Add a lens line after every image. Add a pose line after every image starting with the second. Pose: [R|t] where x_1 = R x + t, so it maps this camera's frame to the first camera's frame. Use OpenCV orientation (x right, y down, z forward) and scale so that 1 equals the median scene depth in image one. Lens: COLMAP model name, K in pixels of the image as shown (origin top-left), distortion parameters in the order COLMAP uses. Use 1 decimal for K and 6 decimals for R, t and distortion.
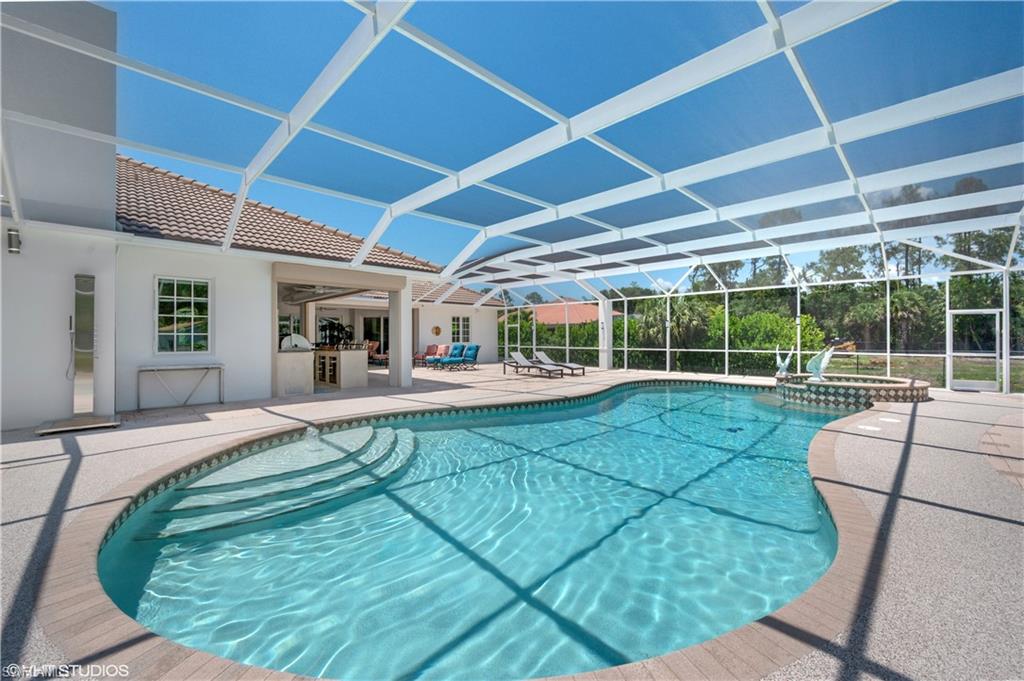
lens RADIAL K [[414.9, 0, 514.3], [0, 414.9, 336.7], [0, 0, 1]] dist [0.002857, -0.000535]
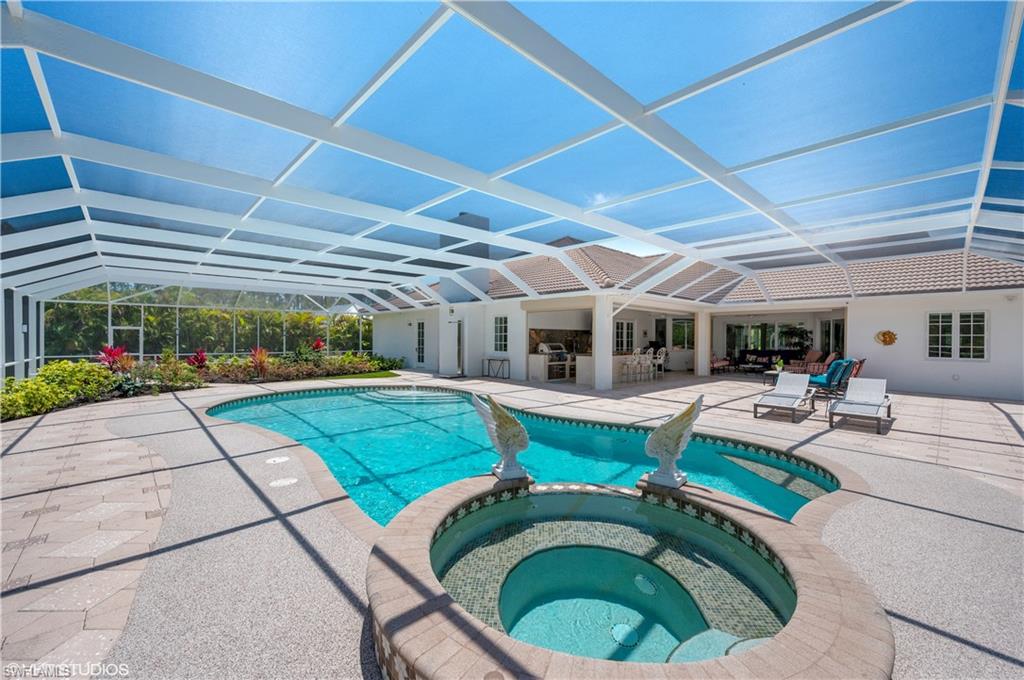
lens RADIAL K [[414.9, 0, 514.5], [0, 414.9, 339.6], [0, 0, 1]] dist [0.002857, -0.000535]
pose [[-0.016568, 0.005466, -0.999848, 0.659608], [-0.004575, 0.999974, 0.005543, -0.017347], [0.999852, 0.004666, -0.016543, 0.583223]]
